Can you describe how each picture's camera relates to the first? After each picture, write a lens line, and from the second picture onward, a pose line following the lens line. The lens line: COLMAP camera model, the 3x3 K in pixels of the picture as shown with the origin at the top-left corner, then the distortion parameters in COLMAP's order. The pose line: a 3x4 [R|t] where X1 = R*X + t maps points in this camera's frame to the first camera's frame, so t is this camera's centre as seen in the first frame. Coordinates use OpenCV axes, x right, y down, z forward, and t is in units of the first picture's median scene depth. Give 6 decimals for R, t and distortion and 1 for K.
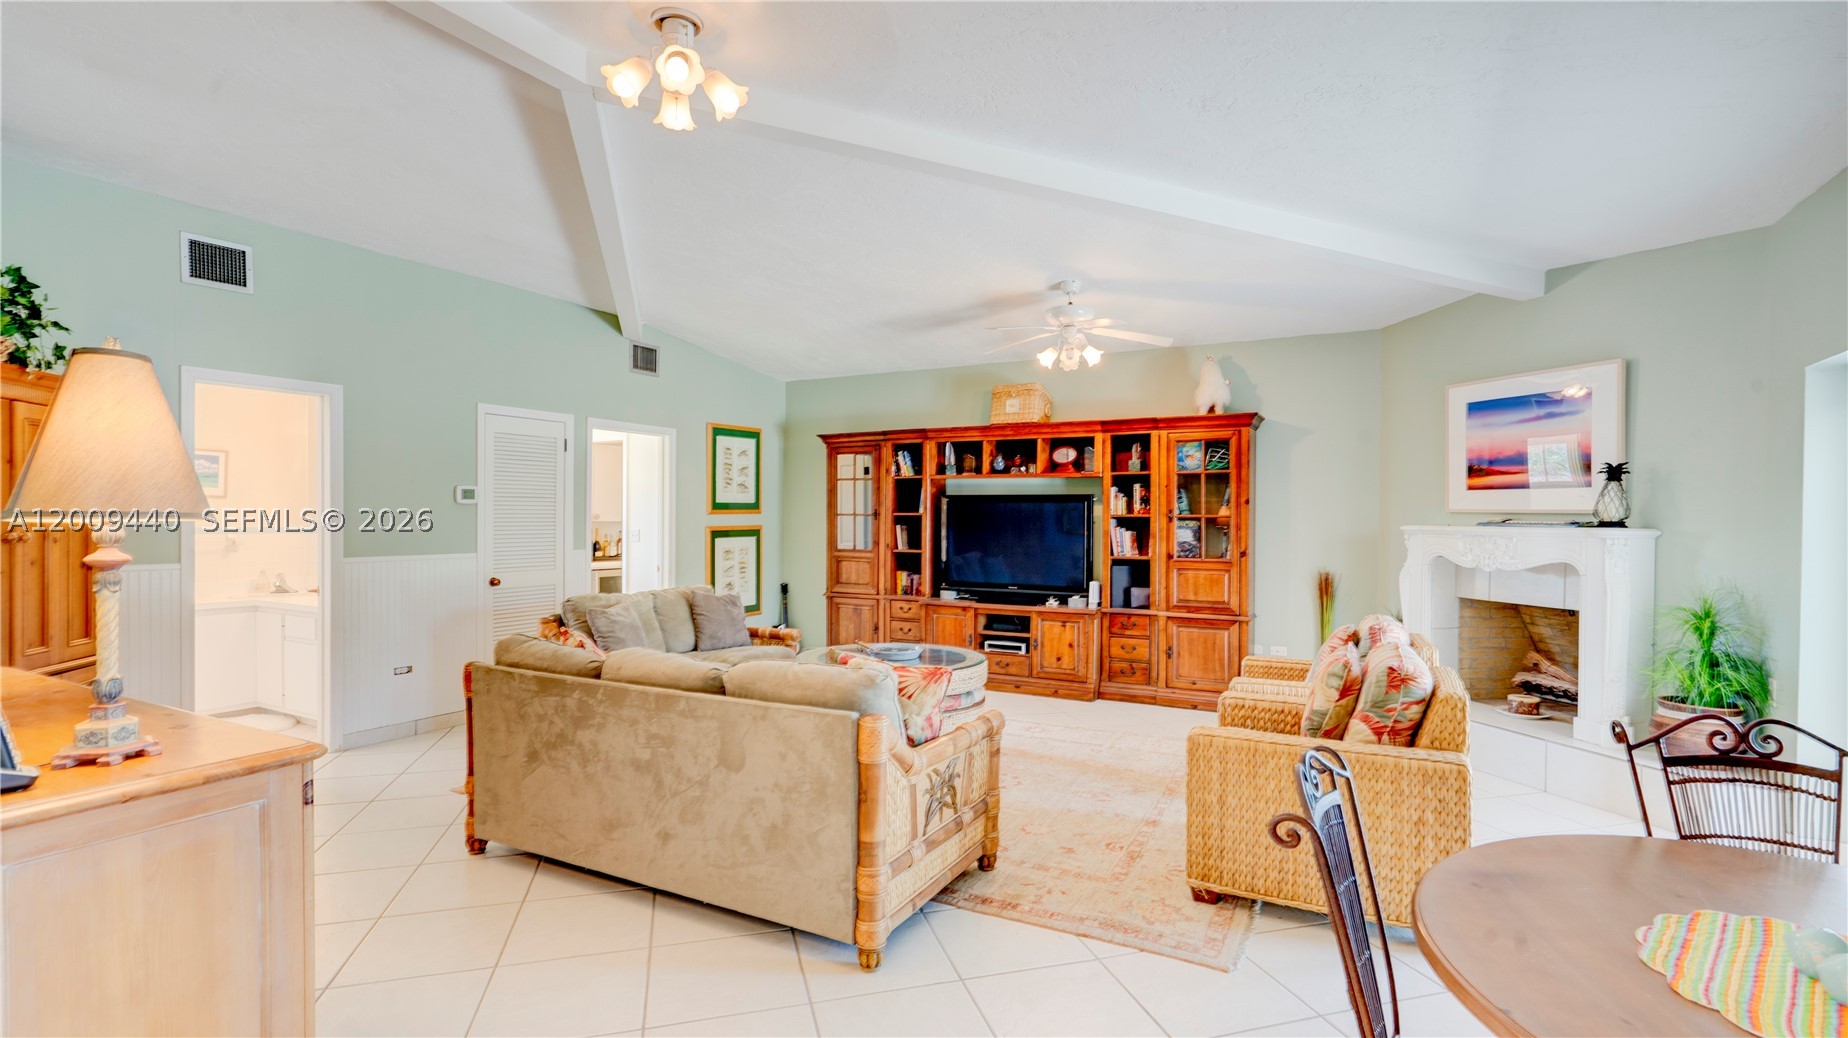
lens RADIAL K [[855.0, 0, 918.3], [0, 855.0, 523.9], [0, 0, 1]] dist [0.000470, -0.000146]
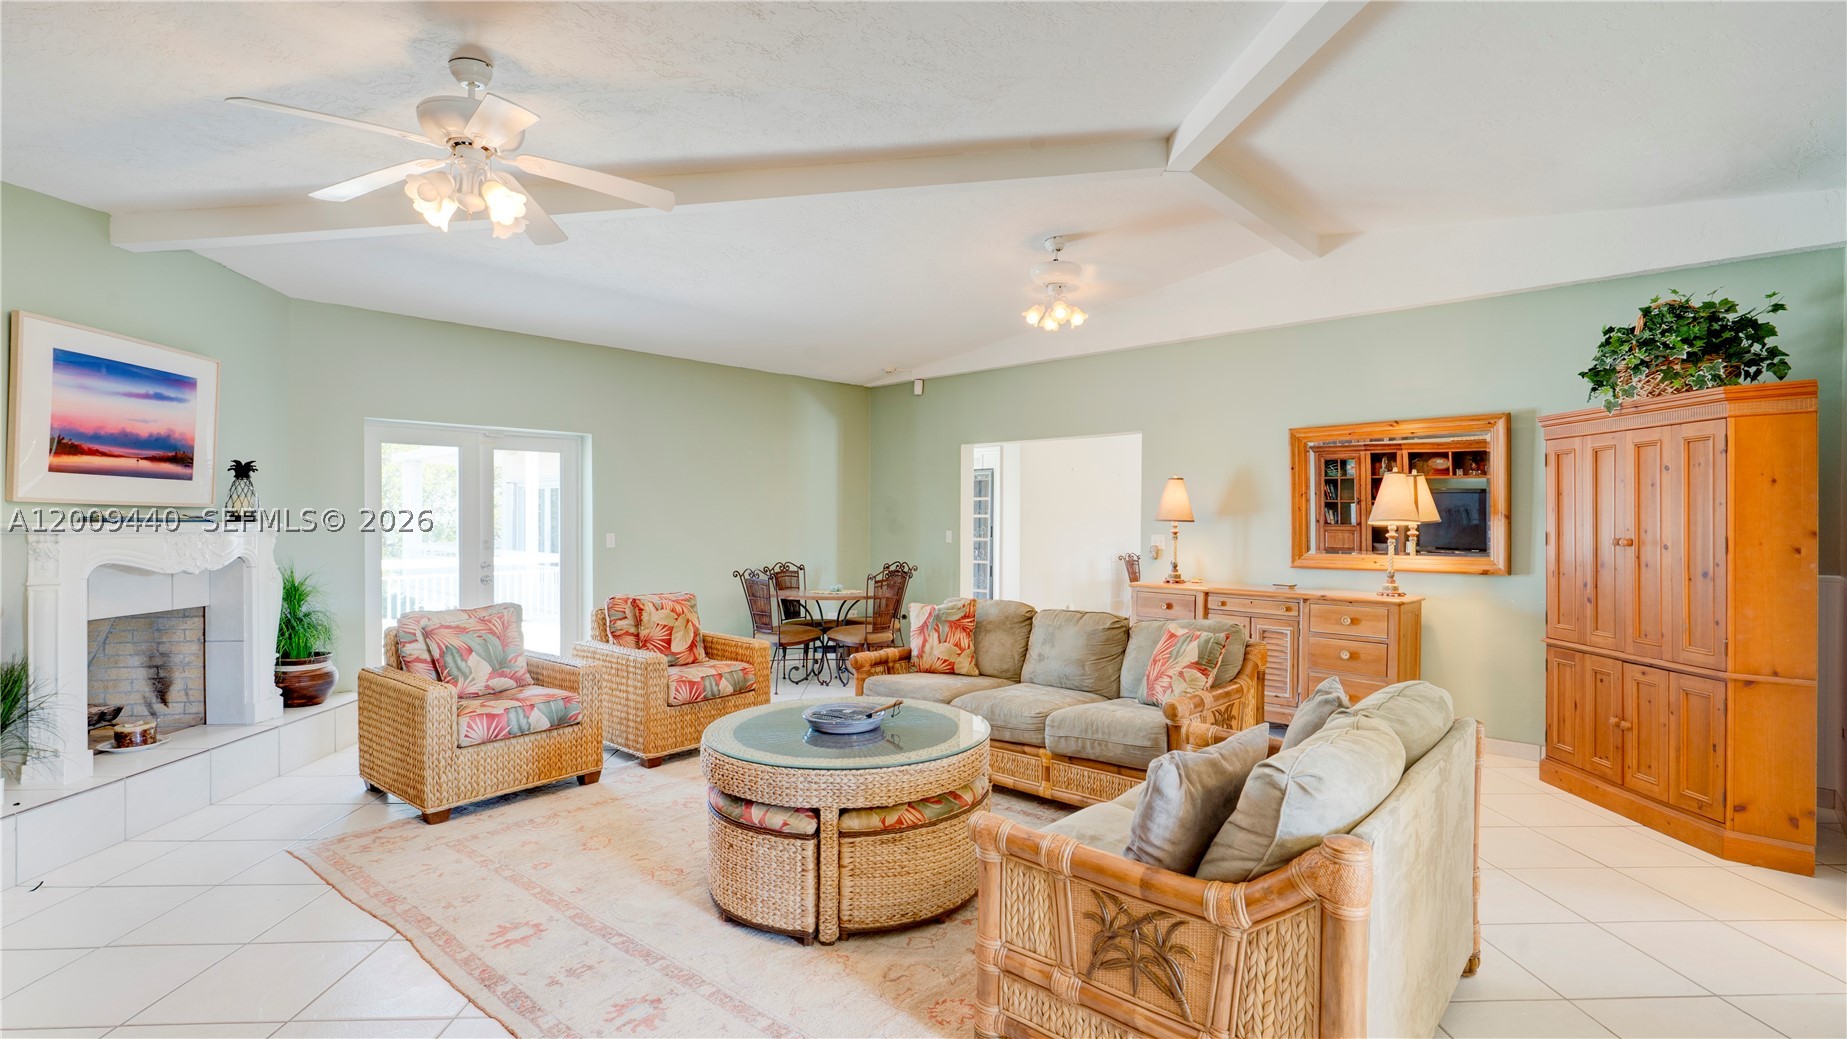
lens RADIAL K [[885.2, 0, 920.8], [0, 885.2, 527.5], [0, 0, 1]] dist [0.001159, 0.000307]
pose [[-0.969778, -0.010506, 0.243761, -0.181619], [-0.007327, 0.999876, 0.013944, -0.007694], [-0.243877, 0.011737, -0.969735, 1.245470]]
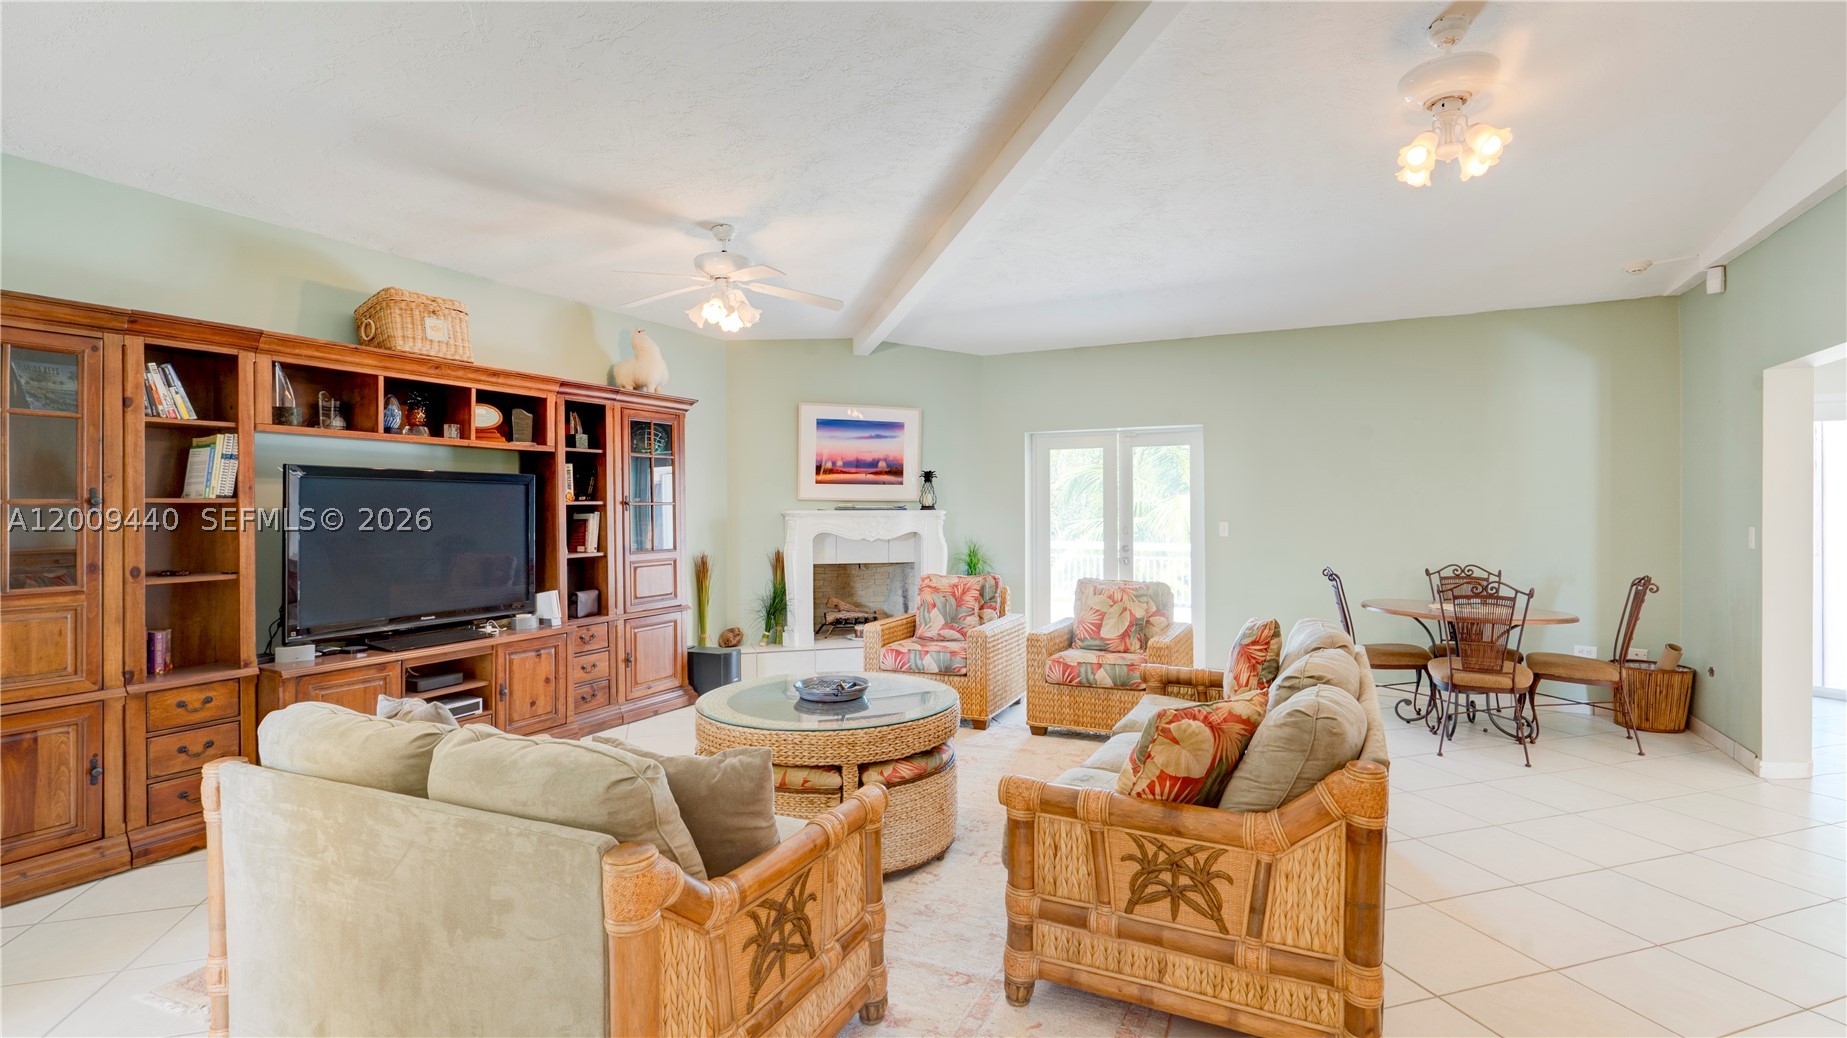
lens RADIAL K [[854.5, 0, 917.8], [0, 854.5, 523.9], [0, 0, 1]] dist [0.000470, -0.000146]
pose [[-0.020476, -0.028856, 0.999374, -0.566619], [0.005078, 0.999568, 0.028965, -0.012084], [-0.999777, 0.005668, -0.020320, 0.706494]]
